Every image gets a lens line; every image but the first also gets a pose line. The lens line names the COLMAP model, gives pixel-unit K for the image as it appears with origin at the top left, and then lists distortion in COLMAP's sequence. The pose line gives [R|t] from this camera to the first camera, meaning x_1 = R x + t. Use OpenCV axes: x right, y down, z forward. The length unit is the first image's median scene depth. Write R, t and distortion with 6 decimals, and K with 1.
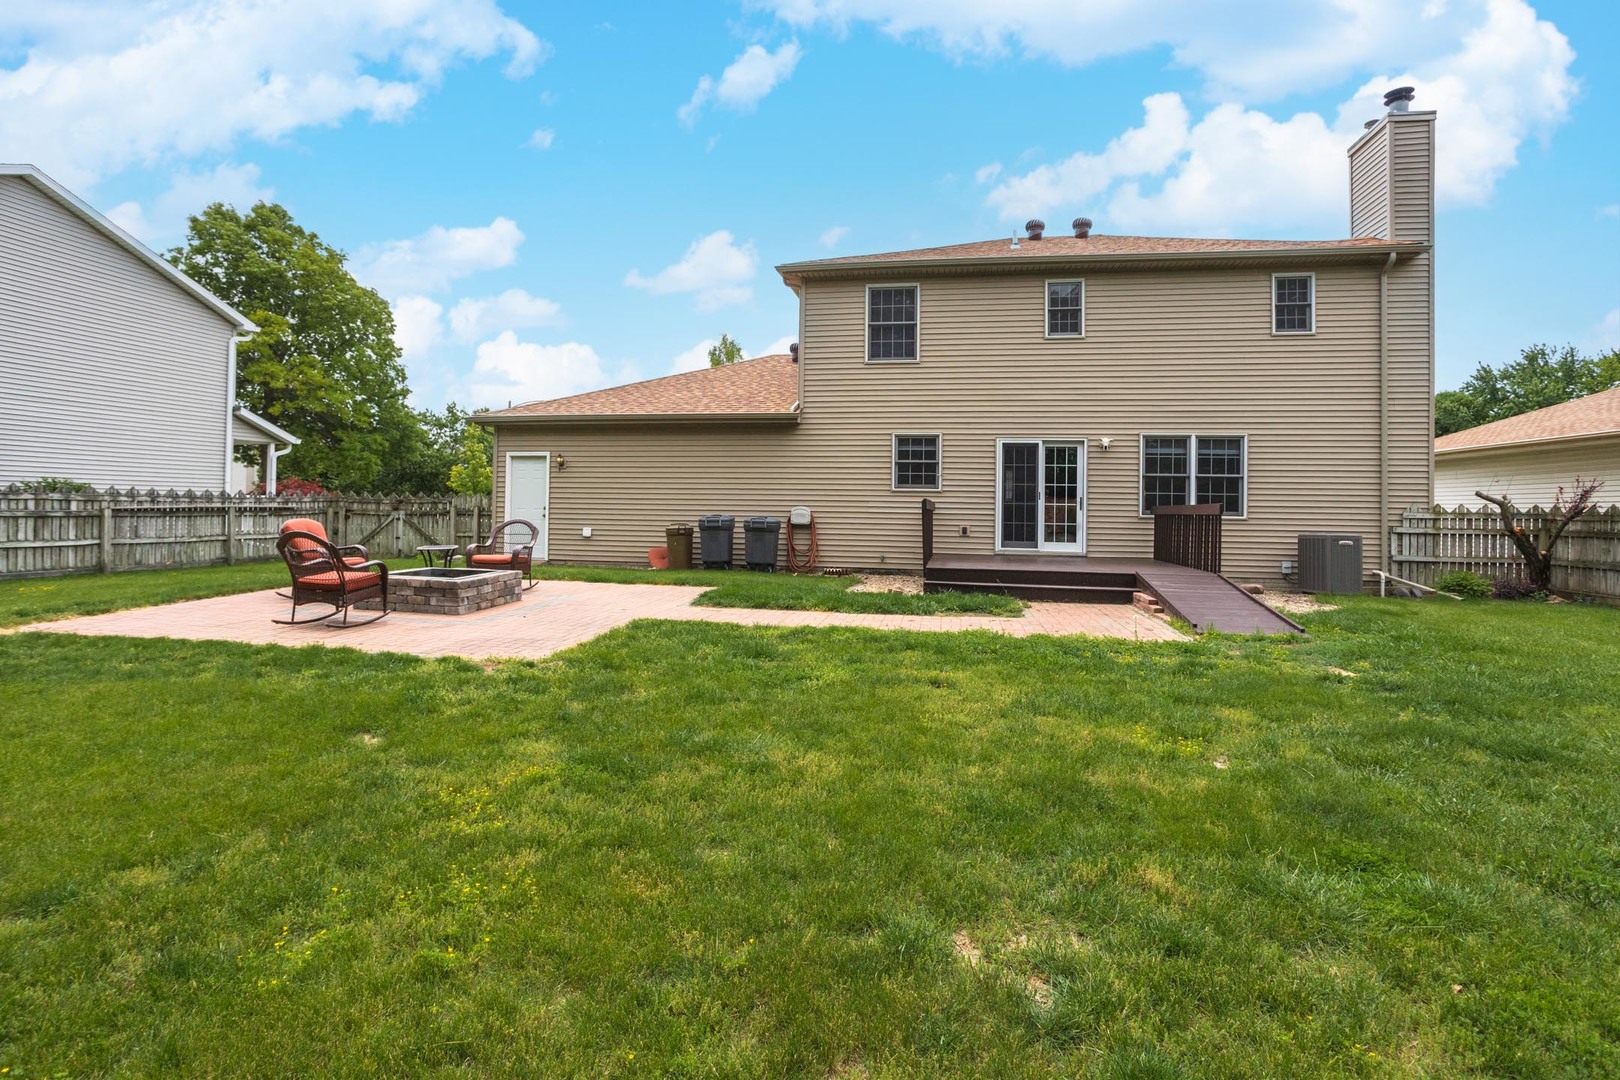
lens RADIAL K [[799.6, 0, 811.2], [0, 799.6, 499.6], [0, 0, 1]] dist [-0.034408, 0.005109]
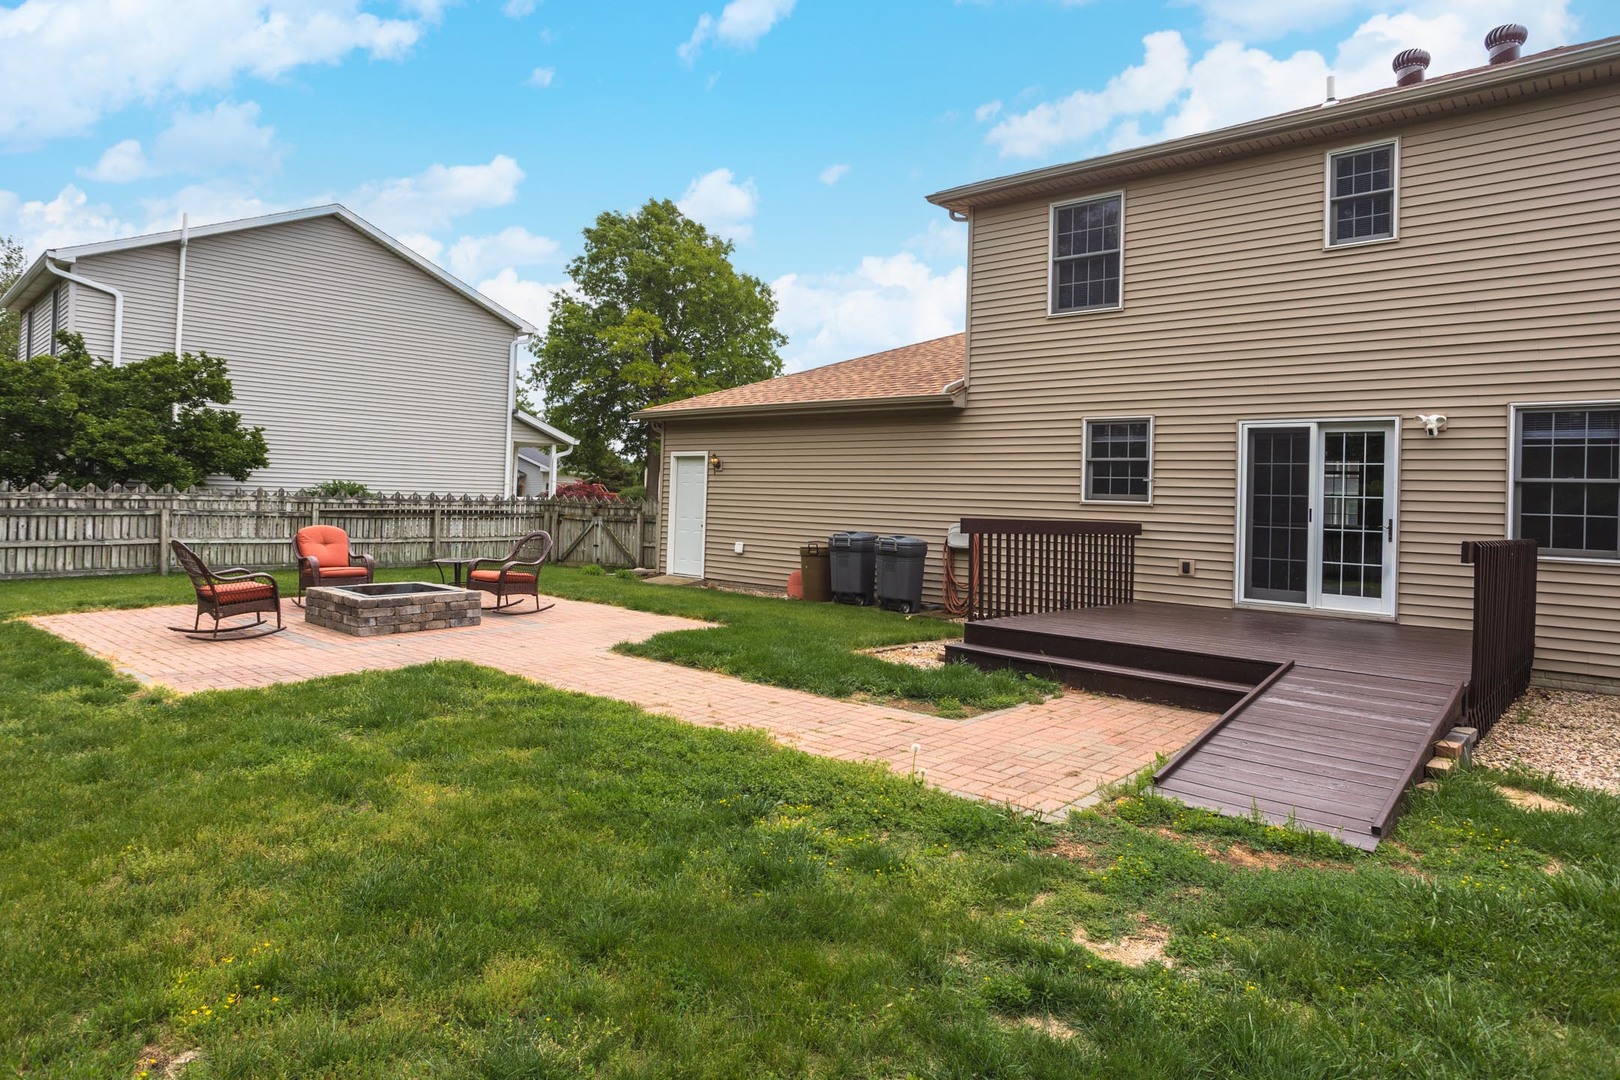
lens RADIAL K [[969.3, 0, 818.6], [0, 969.3, 488.4], [0, 0, 1]] dist [-0.012716, 0.004978]
pose [[0.855547, 0.005907, -0.517691, 0.335911], [-0.013719, 0.999842, -0.011264, -0.011272], [0.517543, 0.016739, 0.855494, 0.186506]]
